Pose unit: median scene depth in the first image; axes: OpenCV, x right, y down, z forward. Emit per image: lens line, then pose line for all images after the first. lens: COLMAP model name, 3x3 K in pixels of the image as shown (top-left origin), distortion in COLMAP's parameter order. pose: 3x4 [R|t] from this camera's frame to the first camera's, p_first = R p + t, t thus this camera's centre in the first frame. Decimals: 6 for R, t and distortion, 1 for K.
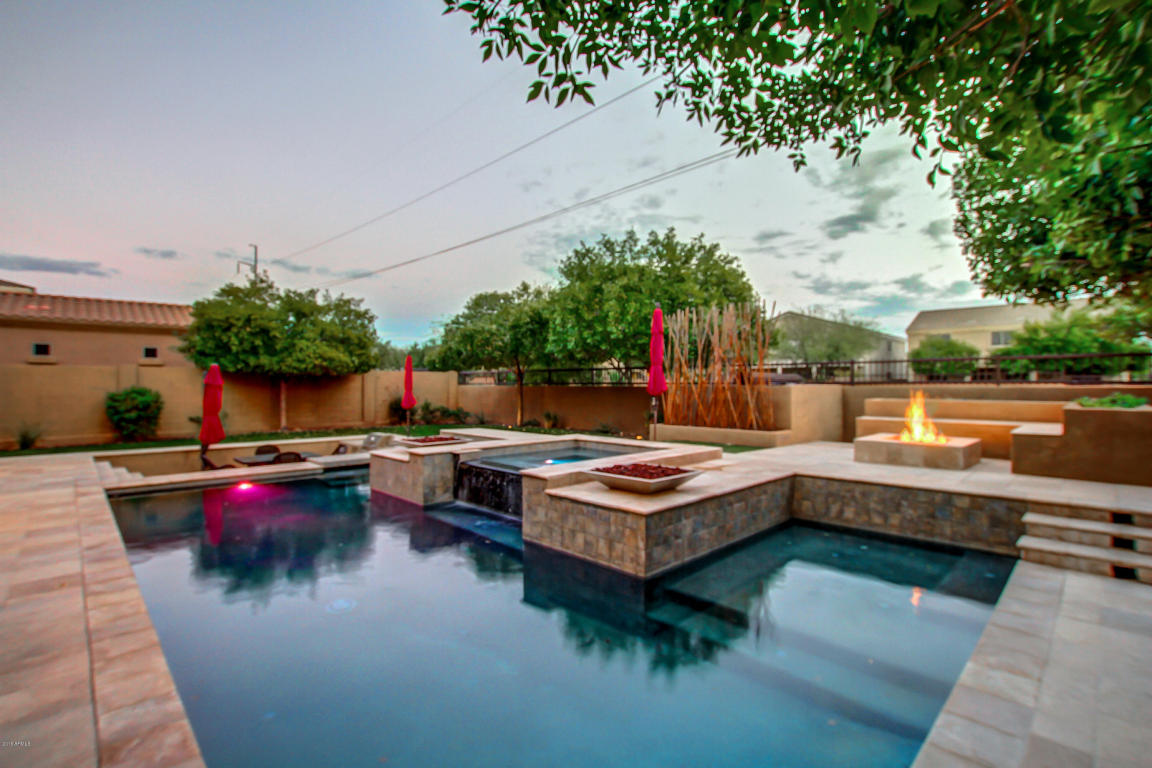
lens RADIAL K [[534.4, 0, 574.7], [0, 534.4, 384.5], [0, 0, 1]] dist [-0.030201, 0.006152]
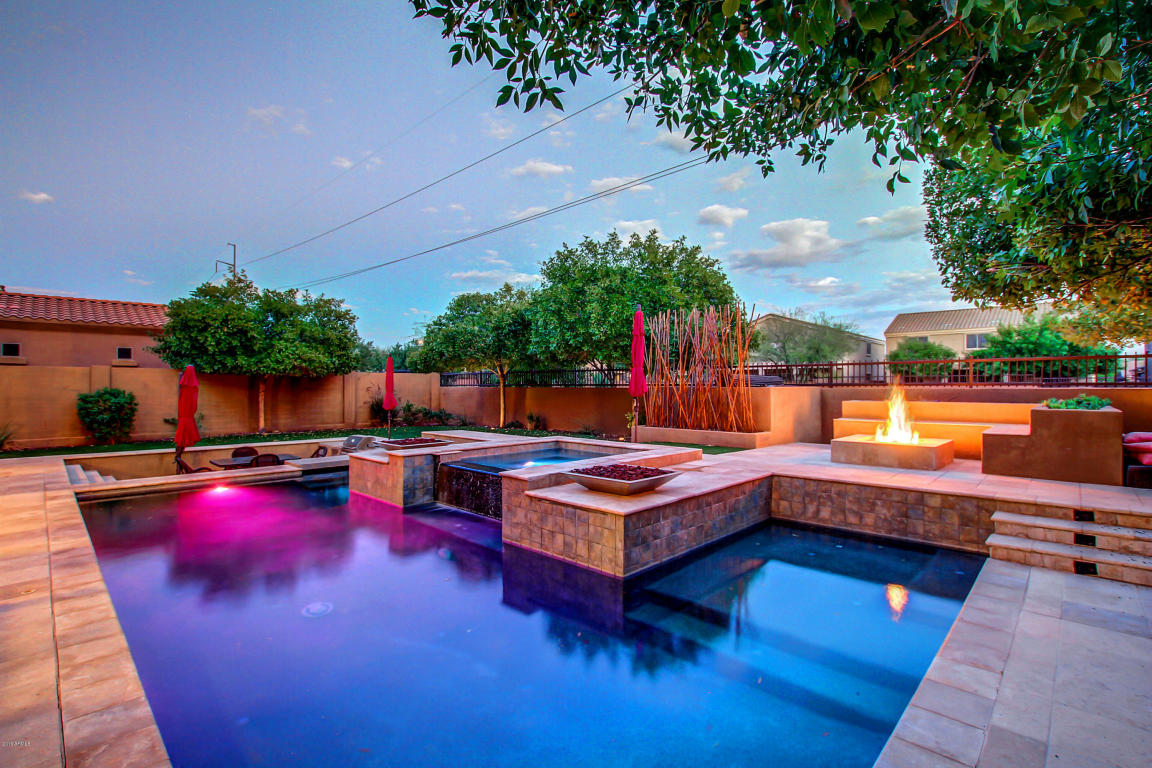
lens RADIAL K [[535.2, 0, 576.0], [0, 535.2, 384.0], [0, 0, 1]] dist [-0.026546, 0.001486]
pose [[0.999551, 0.000652, 0.029945, 0.010844], [-0.000538, 0.999993, -0.003816, 0.000057], [-0.029947, 0.003798, 0.999544, -0.004913]]
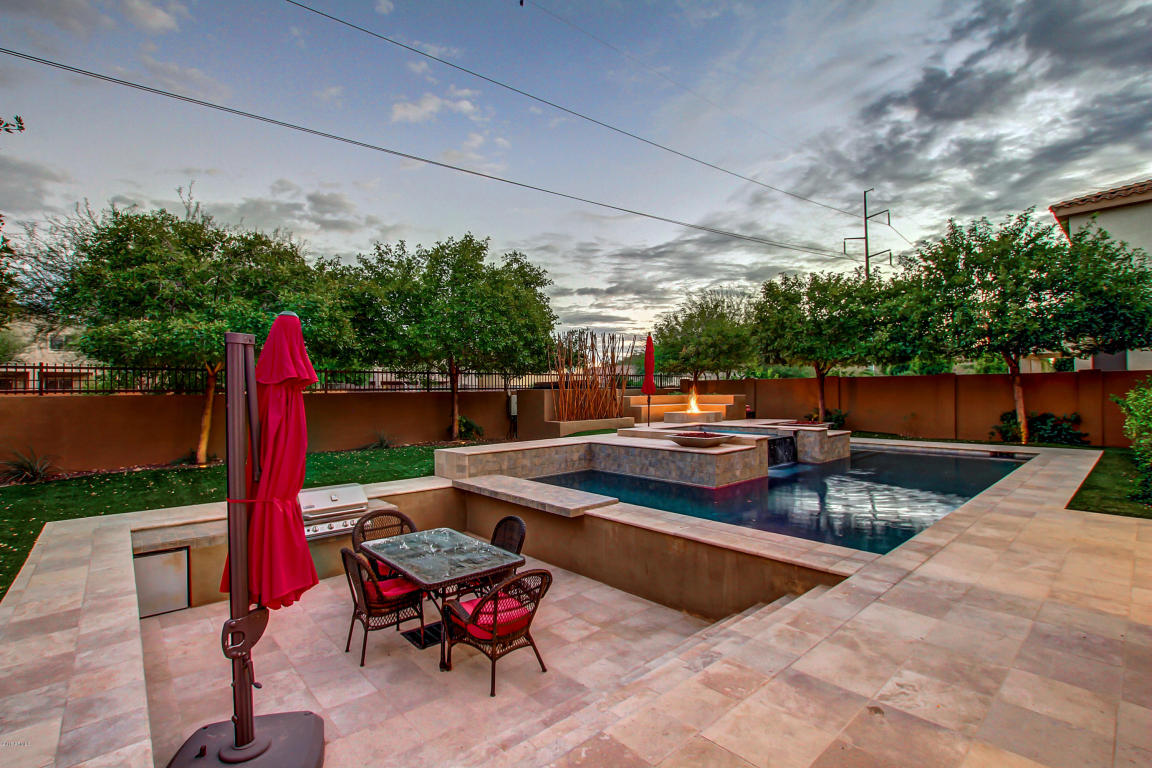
lens RADIAL K [[535.2, 0, 576.0], [0, 535.2, 384.0], [0, 0, 1]] dist [-0.026546, 0.001486]
pose [[0.035256, 0.010141, 0.999327, -2.271220], [0.010251, 0.999892, -0.010508, 0.007196], [-0.999326, 0.010615, 0.035148, 1.978472]]
